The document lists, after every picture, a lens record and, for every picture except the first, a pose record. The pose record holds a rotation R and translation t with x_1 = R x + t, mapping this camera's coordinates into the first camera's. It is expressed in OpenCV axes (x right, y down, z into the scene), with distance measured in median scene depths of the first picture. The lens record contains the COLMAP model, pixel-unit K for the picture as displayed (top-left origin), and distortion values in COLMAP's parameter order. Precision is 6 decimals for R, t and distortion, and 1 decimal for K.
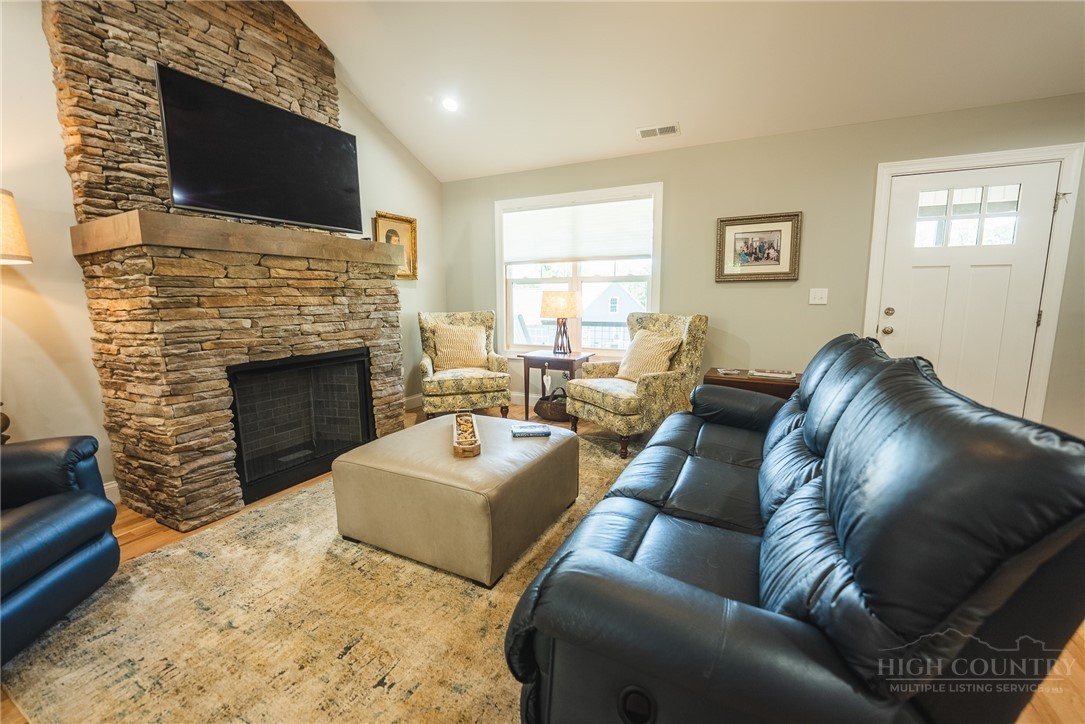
lens RADIAL K [[445.1, 0, 548.5], [0, 445.1, 364.0], [0, 0, 1]] dist [-0.031721, 0.004879]
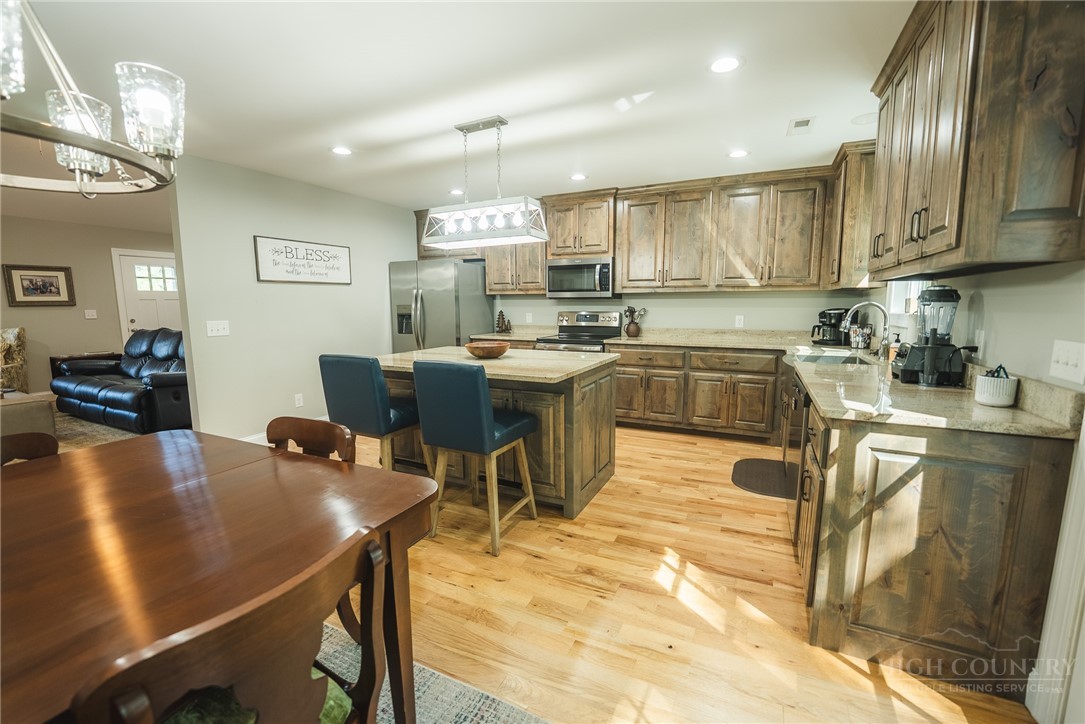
lens RADIAL K [[445.1, 0, 552.6], [0, 445.1, 364.6], [0, 0, 1]] dist [-0.031721, 0.004879]
pose [[-0.022659, -0.126560, 0.991700, -1.239875], [0.153907, 0.979688, 0.128544, 0.116031], [-0.987826, 0.155542, -0.002720, -0.859685]]
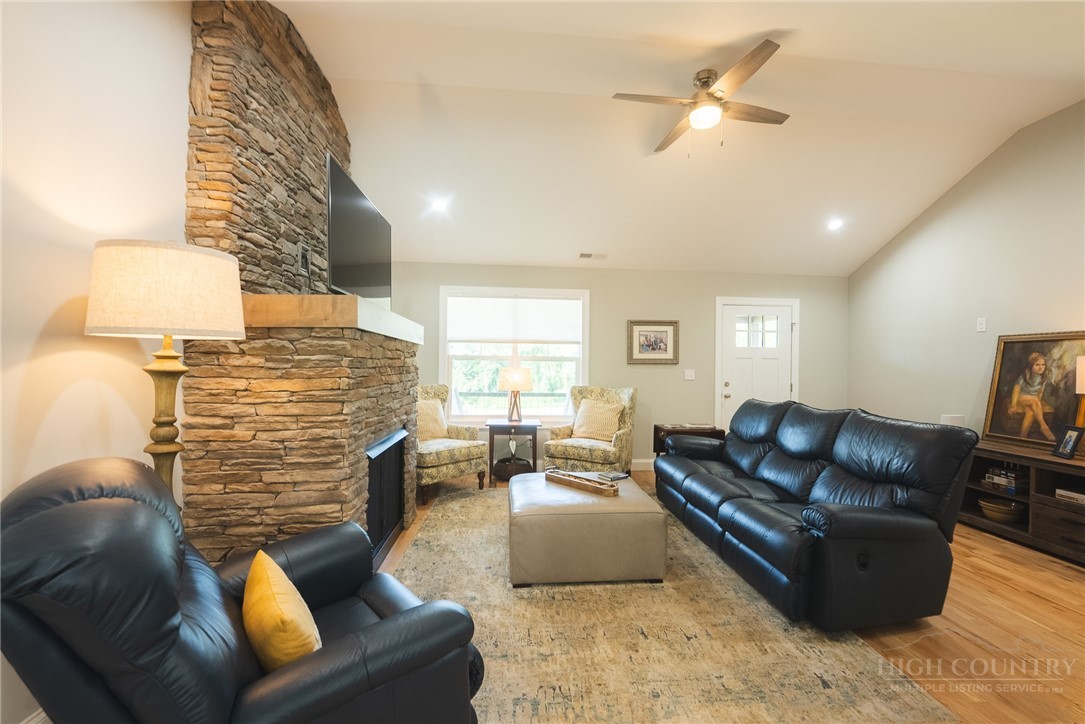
lens RADIAL K [[445.1, 0, 548.1], [0, 445.1, 366.8], [0, 0, 1]] dist [-0.031721, 0.004879]
pose [[0.852921, 0.014936, 0.521826, -0.631213], [0.060391, 0.990057, -0.127047, -0.013738], [-0.518535, 0.139875, 0.843538, -0.062364]]
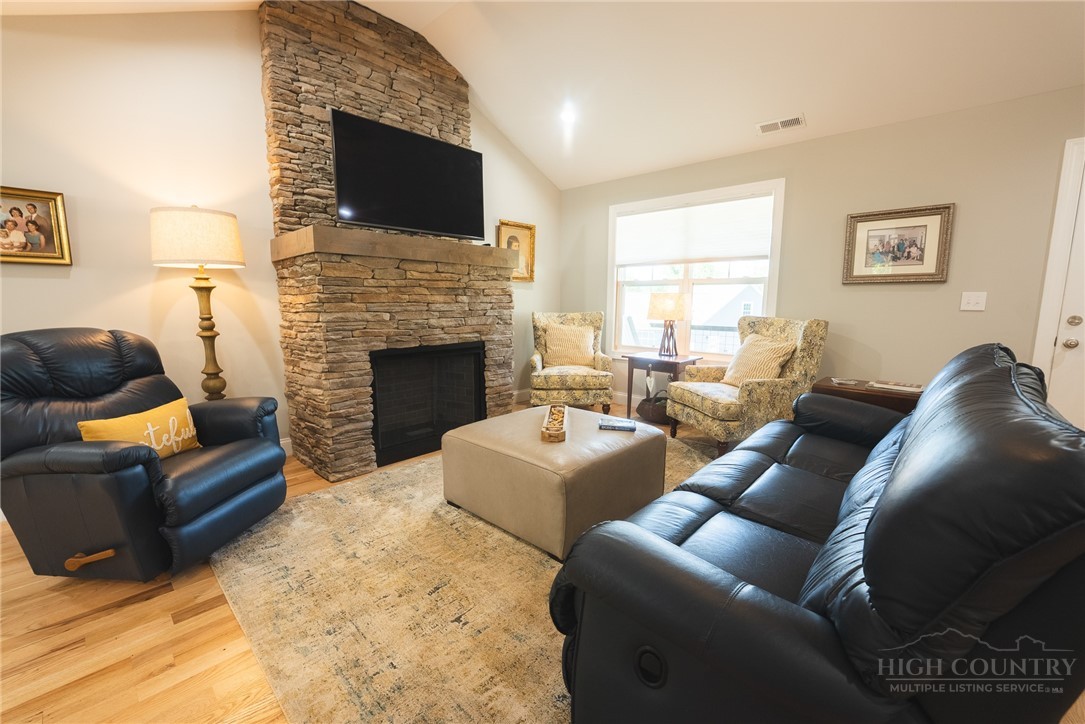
lens RADIAL K [[445.1, 0, 548.5], [0, 445.1, 365.1], [0, 0, 1]] dist [-0.031721, 0.004879]
pose [[0.961036, 0.049927, -0.271878, 0.055417], [-0.051436, 0.998675, 0.001581, 0.011401], [0.271596, 0.012465, 0.962330, -0.033980]]
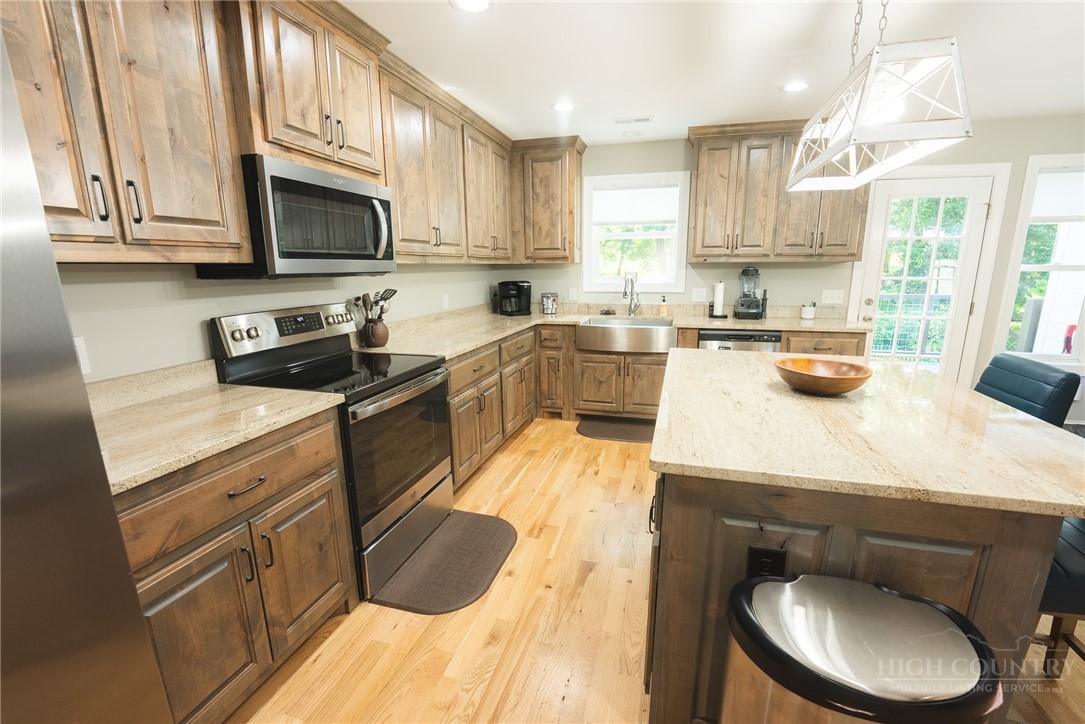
lens RADIAL K [[445.1, 0, 543.4], [0, 445.1, 364.2], [0, 0, 1]] dist [-0.031721, 0.004879]
pose [[-0.985657, 0.050689, -0.160971, 0.025253], [-0.010254, 0.934078, 0.356922, 0.004268], [0.168452, 0.353453, -0.920160, -0.364616]]
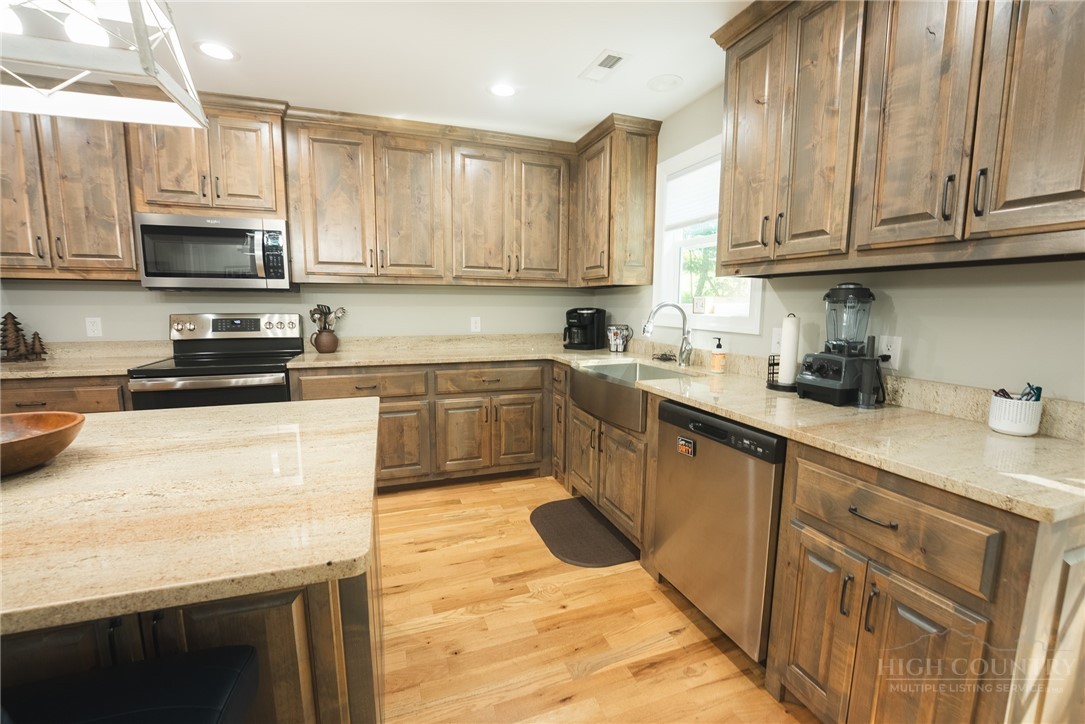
lens RADIAL K [[445.1, 0, 544.3], [0, 445.1, 364.4], [0, 0, 1]] dist [-0.031721, 0.004879]
pose [[-0.725700, -0.093450, 0.681635, -0.760977], [0.099915, 0.965915, 0.238798, 0.103764], [-0.680718, 0.241401, -0.691628, -0.803354]]
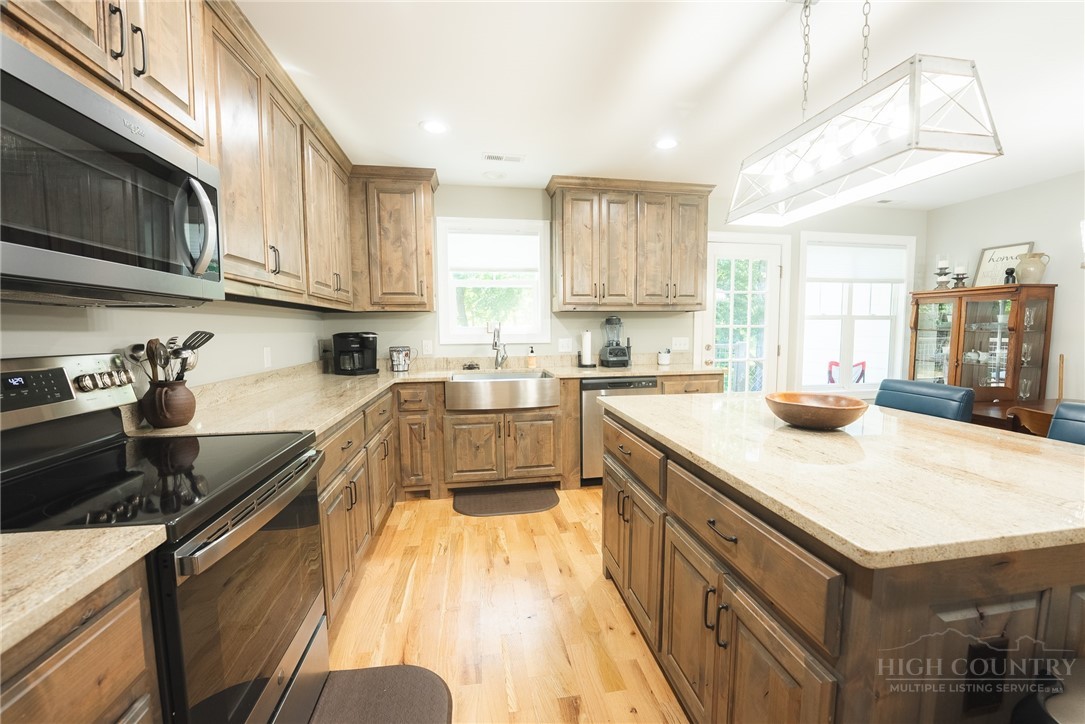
lens RADIAL K [[445.1, 0, 542.9], [0, 445.1, 366.9], [0, 0, 1]] dist [-0.031721, 0.004879]
pose [[-0.816108, 0.061256, -0.574644, 0.126524], [-0.074858, 0.974783, 0.210223, 0.067015], [0.573031, 0.214581, -0.790943, -0.559118]]
